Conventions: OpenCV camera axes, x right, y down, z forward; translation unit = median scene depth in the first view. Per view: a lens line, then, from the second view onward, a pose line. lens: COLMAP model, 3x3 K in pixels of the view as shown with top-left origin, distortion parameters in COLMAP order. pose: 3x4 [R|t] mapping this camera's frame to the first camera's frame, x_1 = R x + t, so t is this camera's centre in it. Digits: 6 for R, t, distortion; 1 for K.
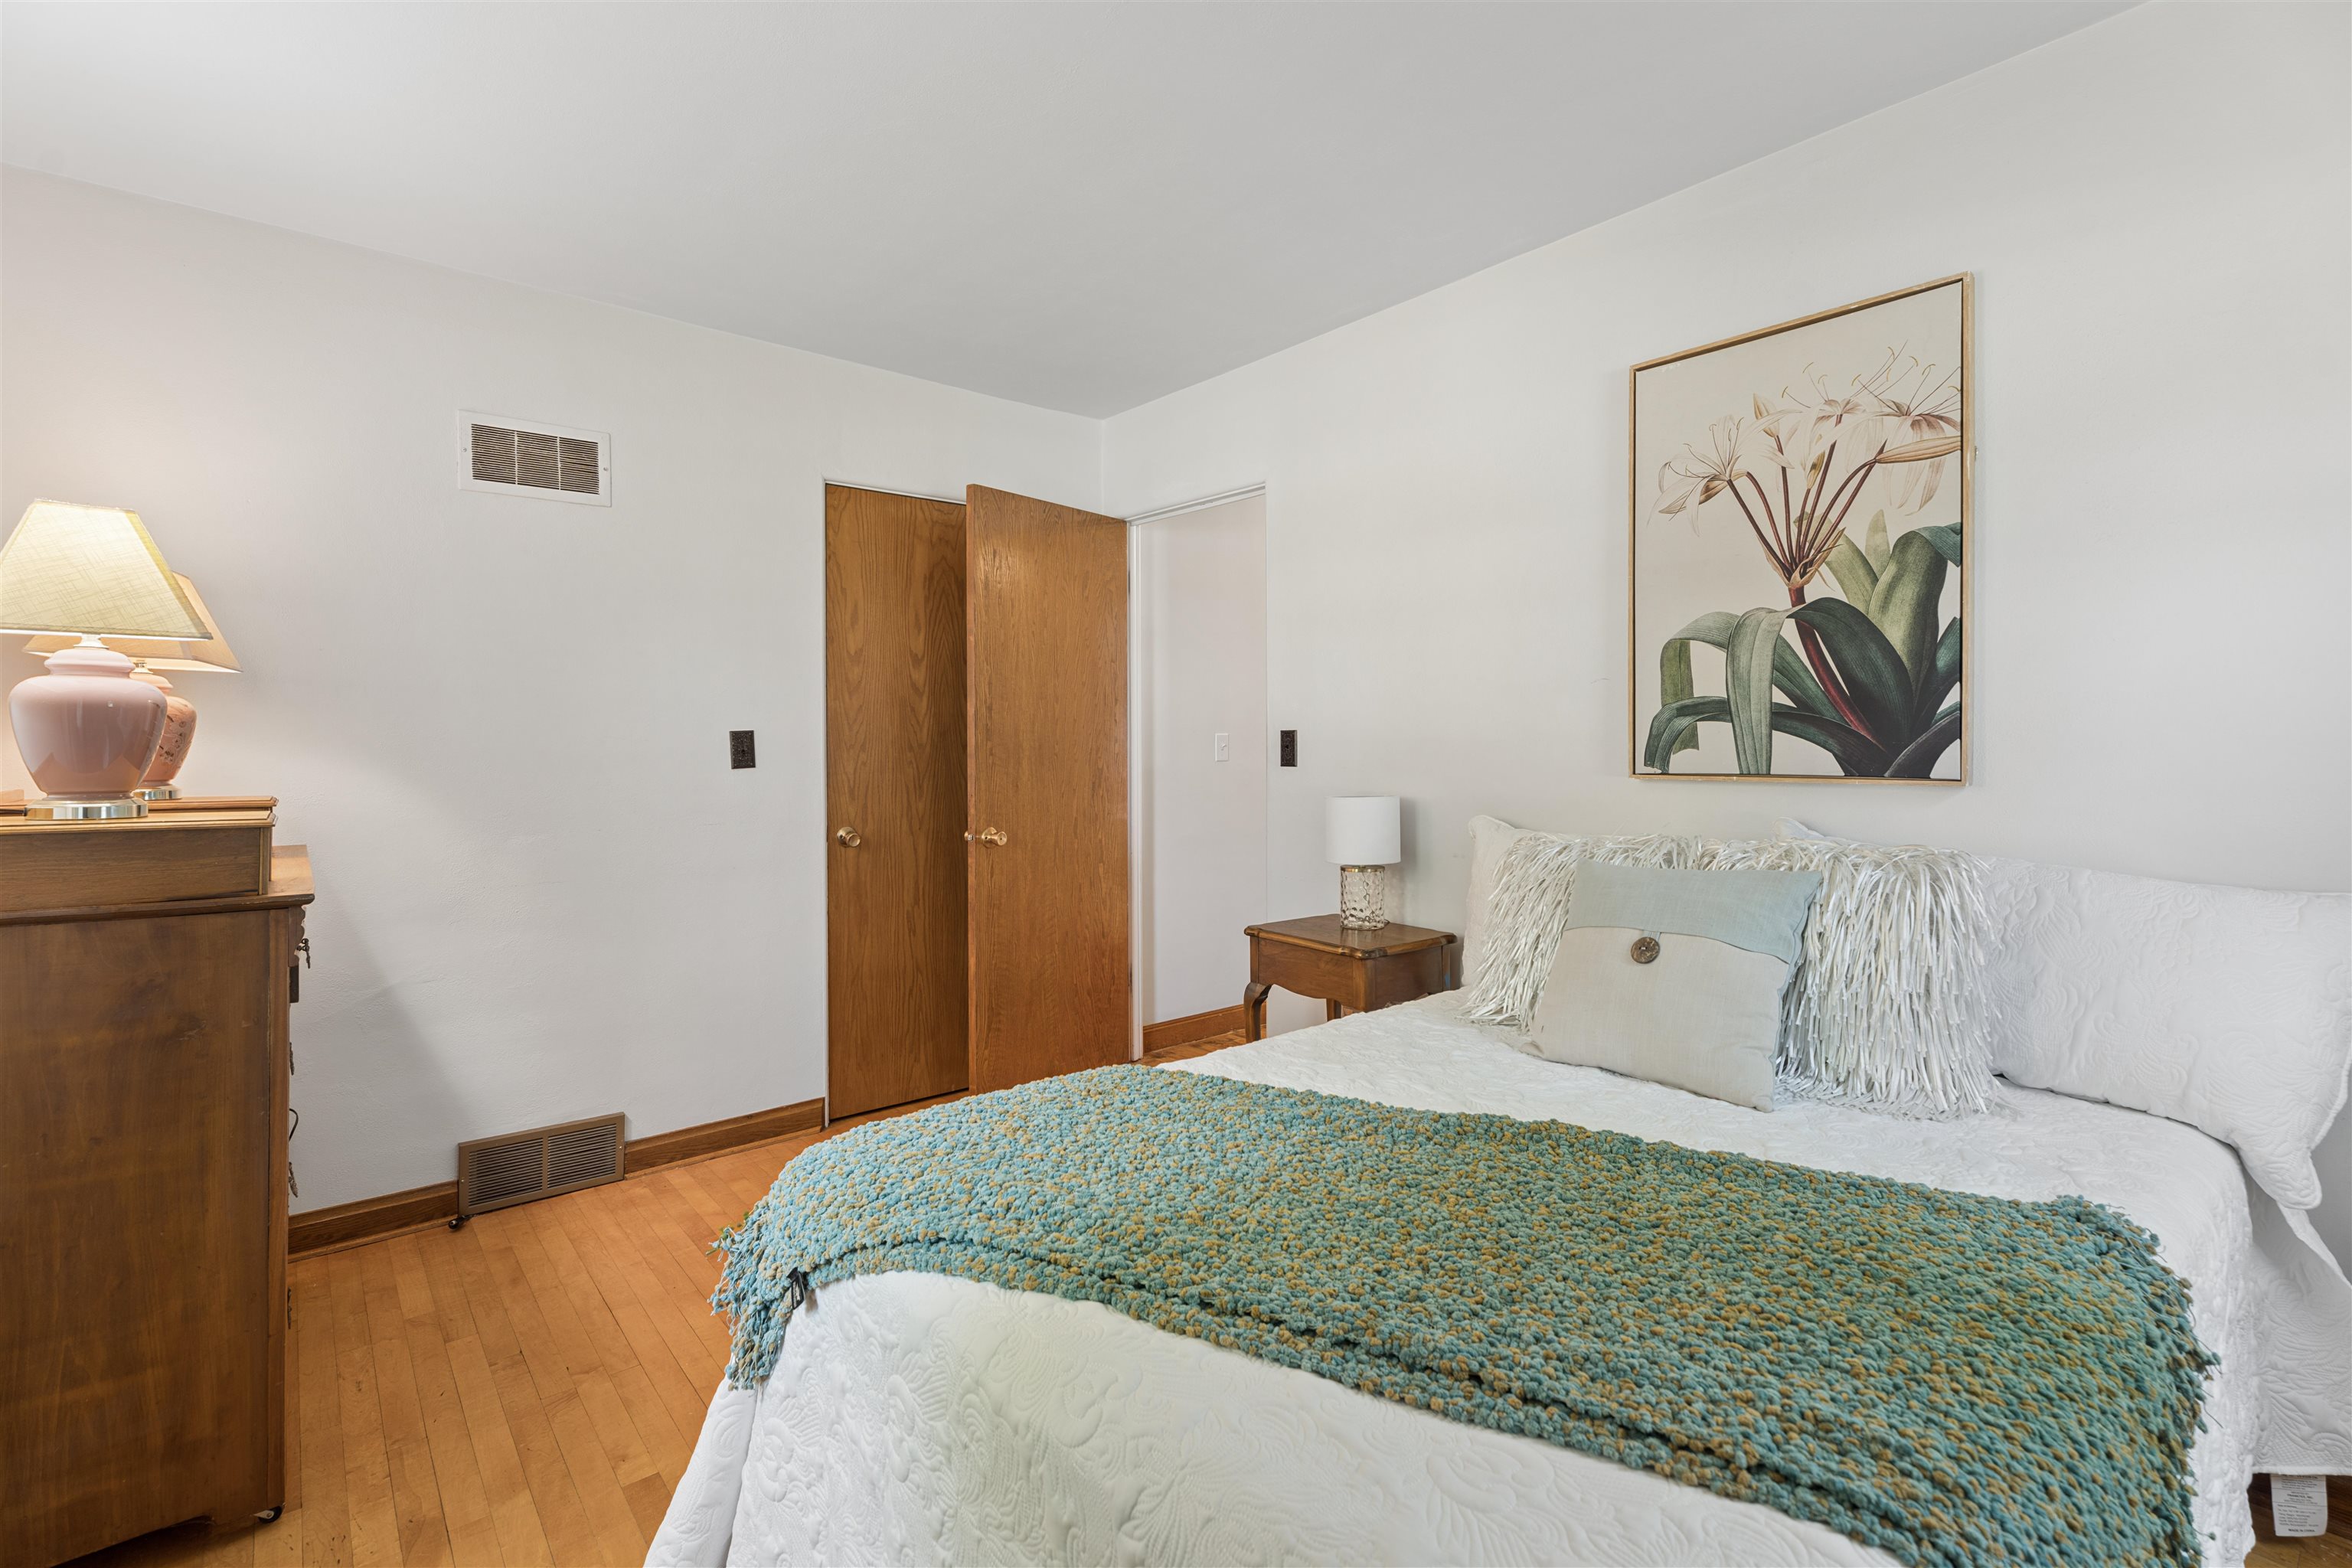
lens RADIAL K [[1049.6, 0, 1165.0], [0, 1049.6, 767.3], [0, 0, 1]] dist [0.003252, -0.000419]
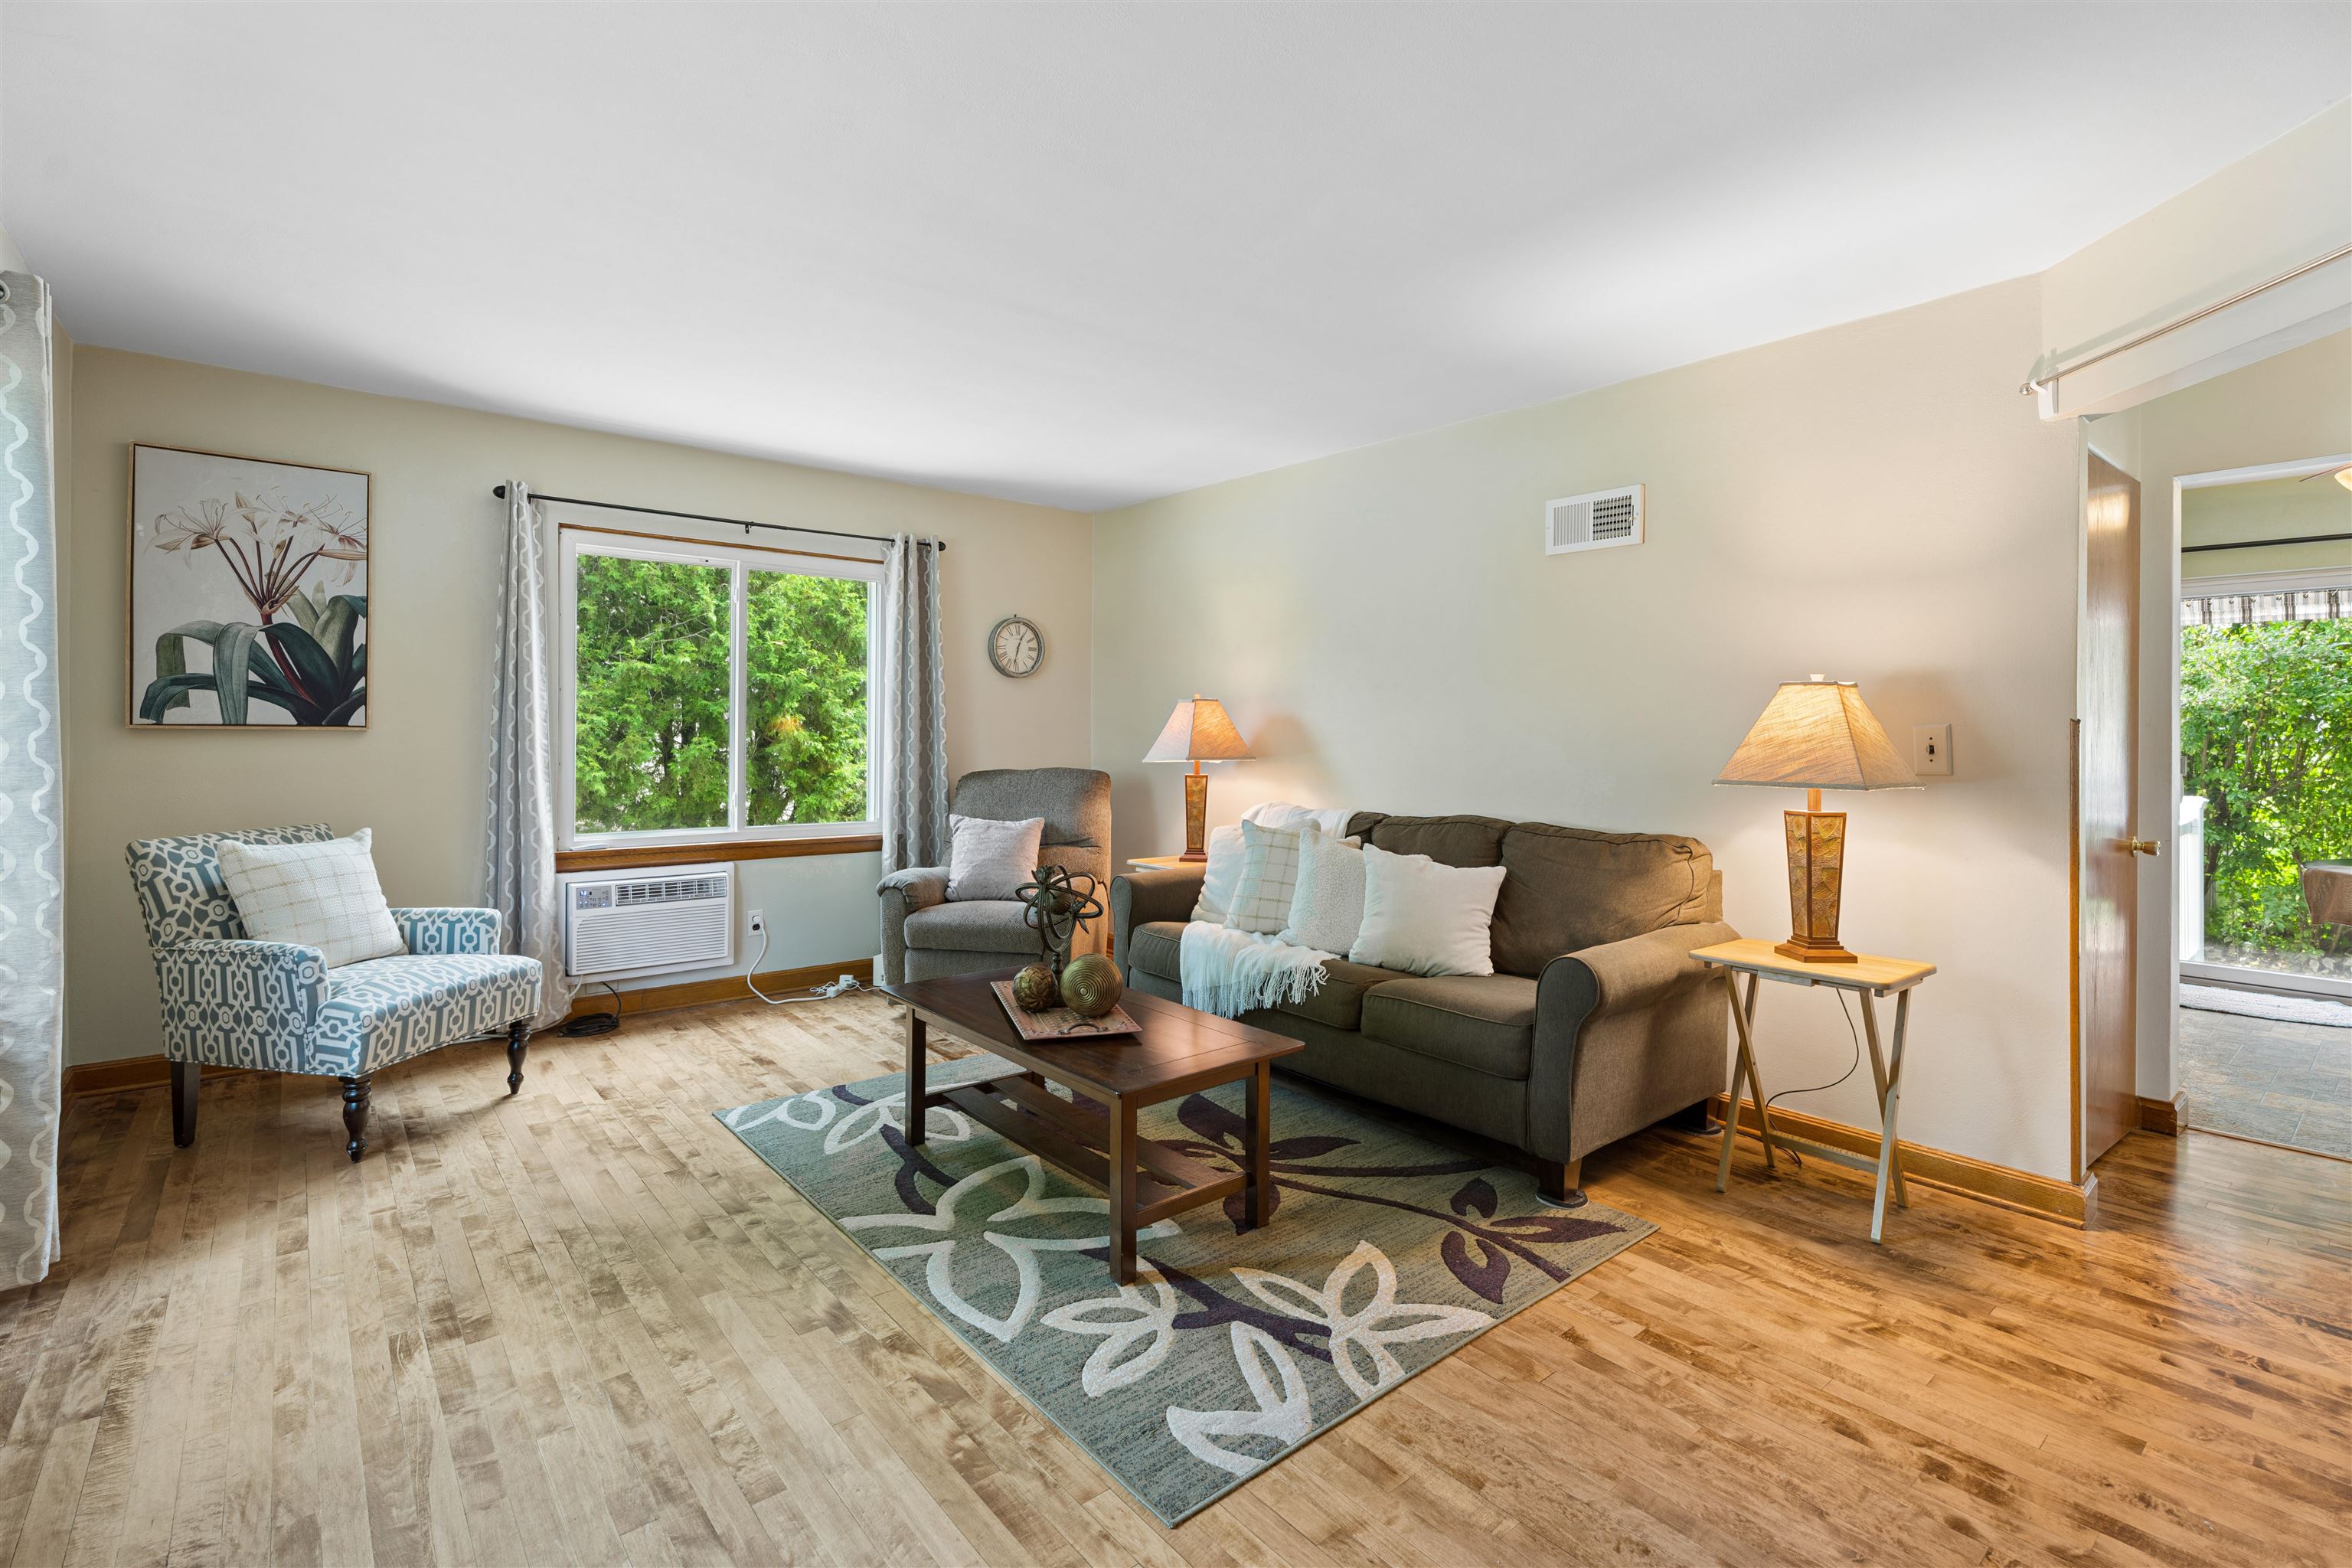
lens RADIAL K [[1049.6, 0, 1204.4], [0, 1049.6, 726.9], [0, 0, 1]] dist [0.003252, -0.000419]
pose [[-0.003511, 0.008148, 0.999961, -1.123392], [0.004177, 0.999958, -0.008134, 0.033329], [-0.999985, 0.004148, -0.003545, -0.523861]]
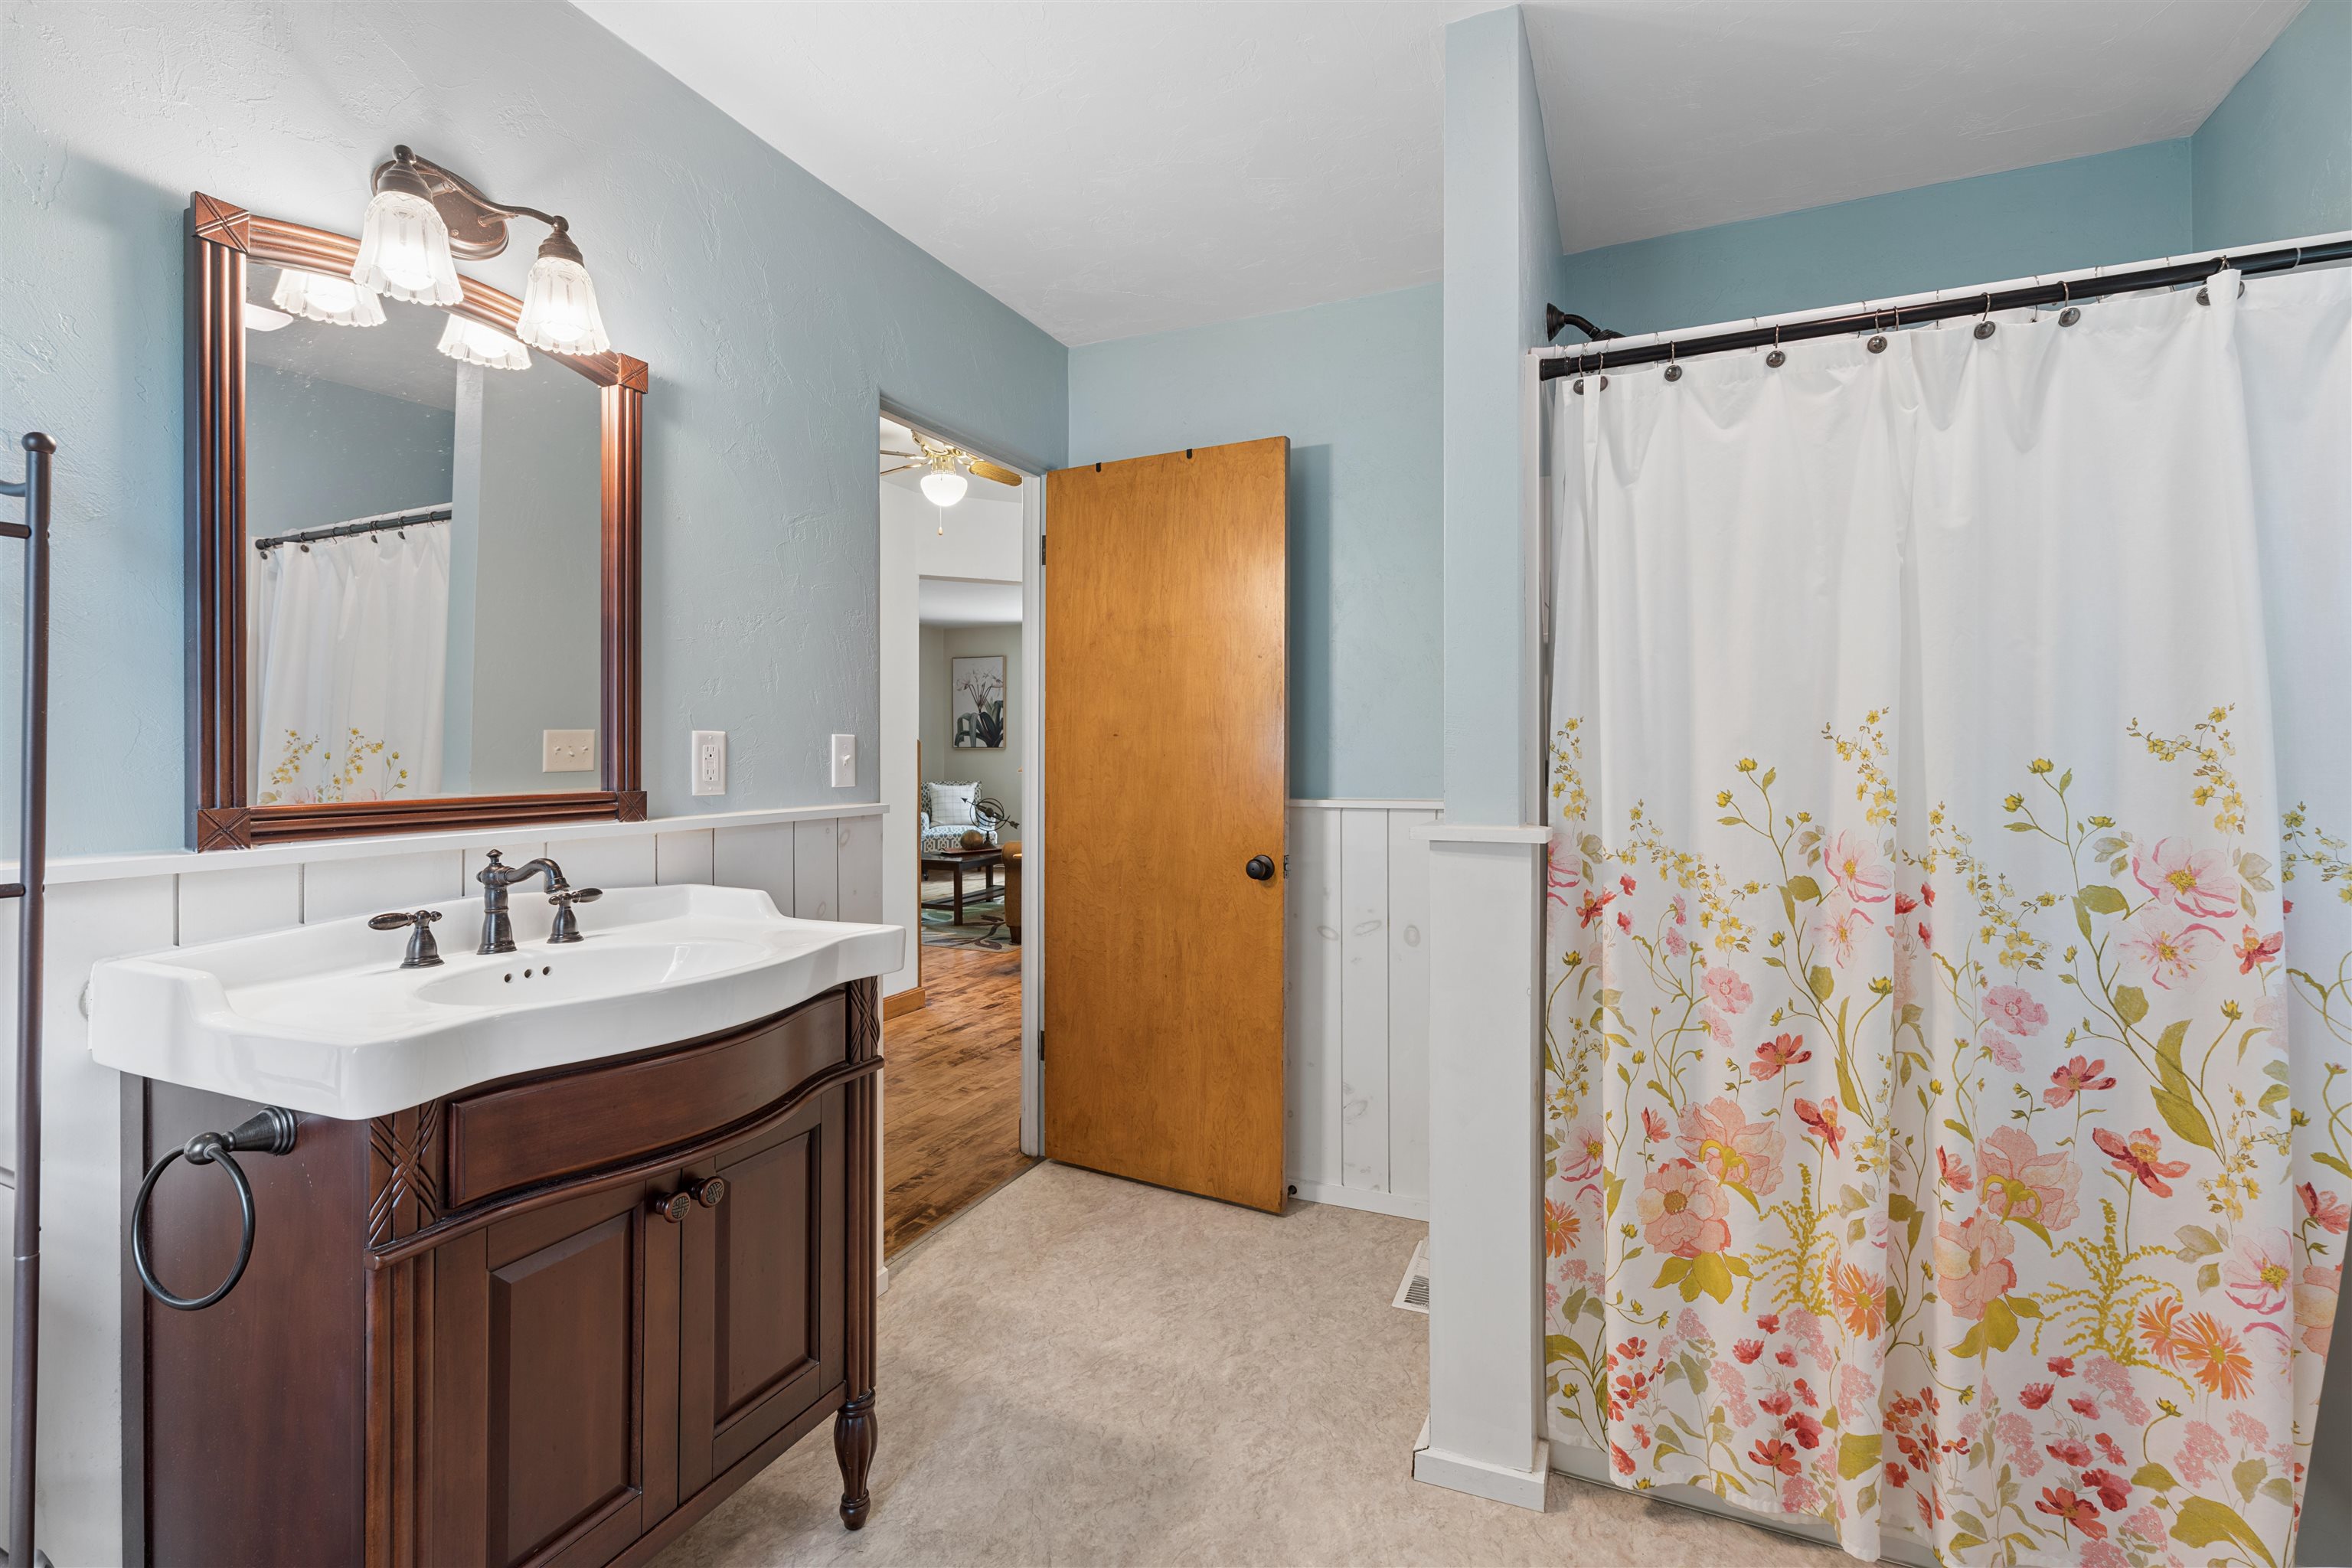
lens RADIAL K [[1049.6, 0, 1178.3], [0, 1049.6, 769.9], [0, 0, 1]] dist [0.003252, -0.000419]
pose [[0.897977, 0.003671, 0.440027, -0.760063], [-0.001171, 0.999982, -0.005953, 0.148195], [-0.440041, 0.004831, 0.897965, -3.951065]]
